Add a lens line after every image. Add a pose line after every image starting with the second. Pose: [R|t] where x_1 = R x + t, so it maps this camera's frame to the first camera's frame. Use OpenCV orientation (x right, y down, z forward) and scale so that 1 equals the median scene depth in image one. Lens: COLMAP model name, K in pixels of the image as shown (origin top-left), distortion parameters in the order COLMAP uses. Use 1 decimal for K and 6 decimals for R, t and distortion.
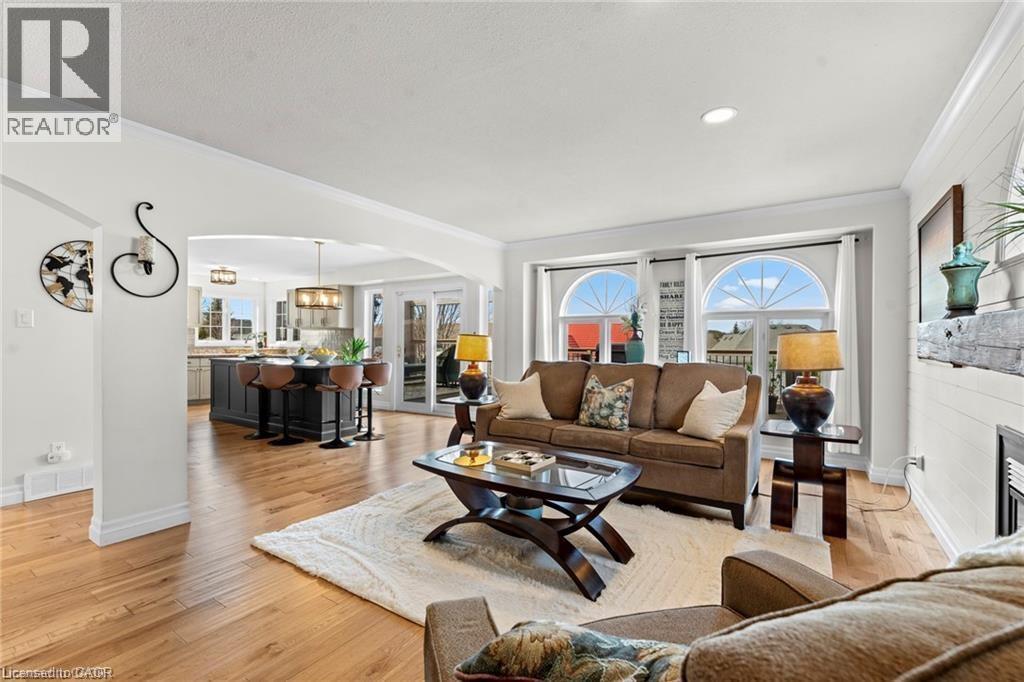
lens RADIAL K [[463.2, 0, 509.0], [0, 463.2, 342.9], [0, 0, 1]] dist [0.015625, -0.000003]
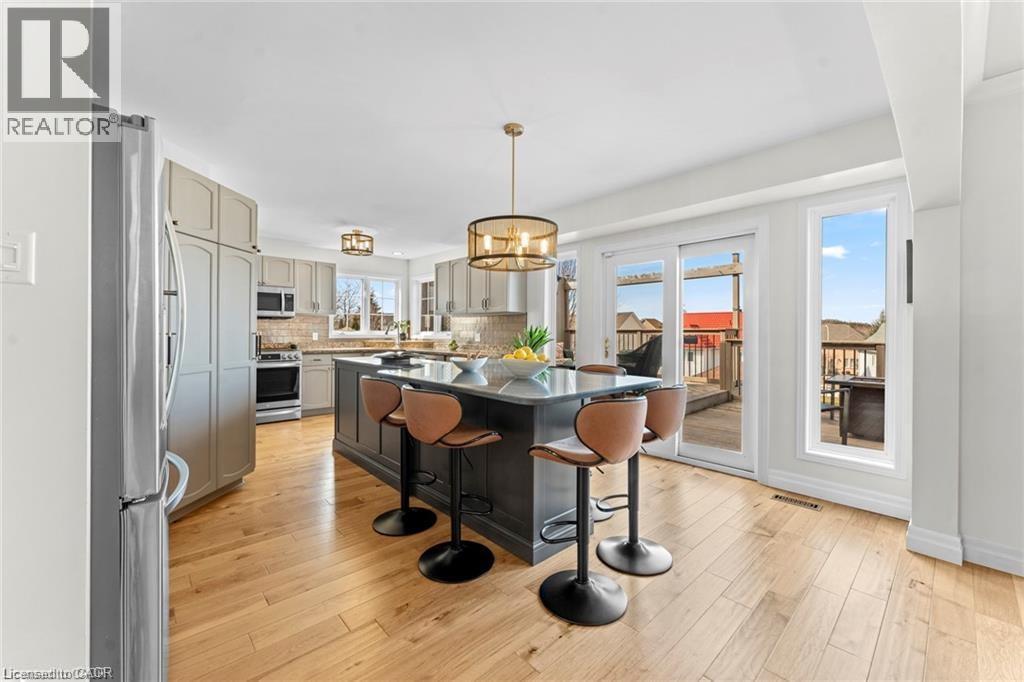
lens RADIAL K [[414.8, 0, 513.0], [0, 414.8, 330.2], [0, 0, 1]] dist [0.001990, -0.000068]
pose [[0.973257, -0.001122, -0.229715, -0.260099], [-0.000132, 0.999985, -0.005443, -0.003857], [0.229717, 0.005327, 0.973243, 0.485664]]
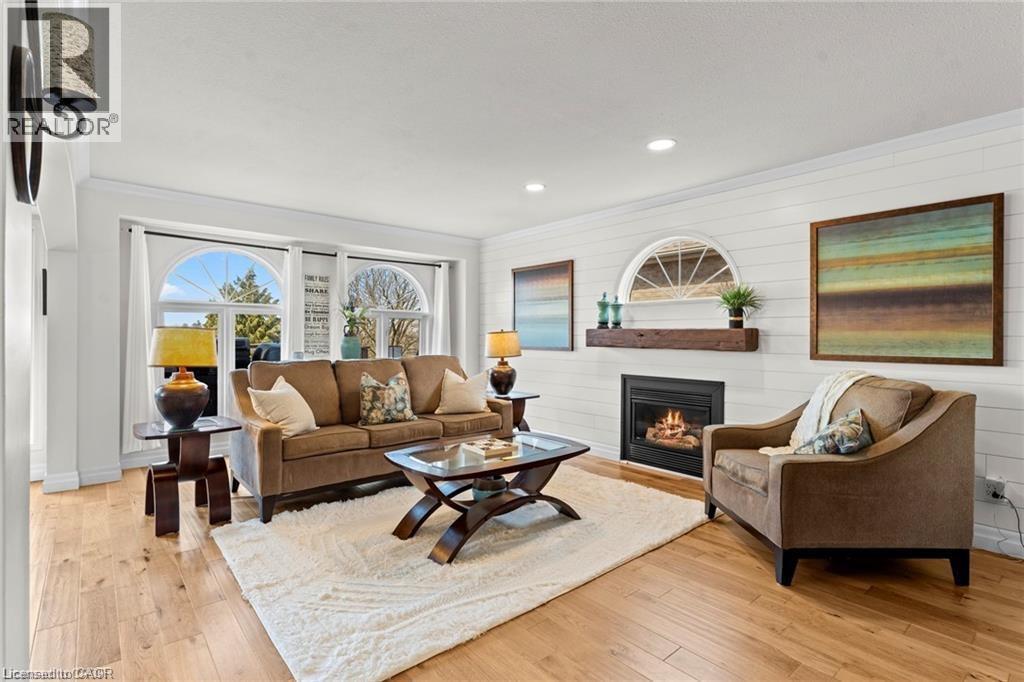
lens RADIAL K [[487.5, 0, 512.3], [0, 487.5, 339.9], [0, 0, 1]] dist [-0.011398, 0.000192]
pose [[0.264695, -0.007403, 0.964304, -0.402647], [-0.000881, 0.999968, 0.007919, -0.003357], [-0.964332, -0.002946, 0.264680, 0.246168]]
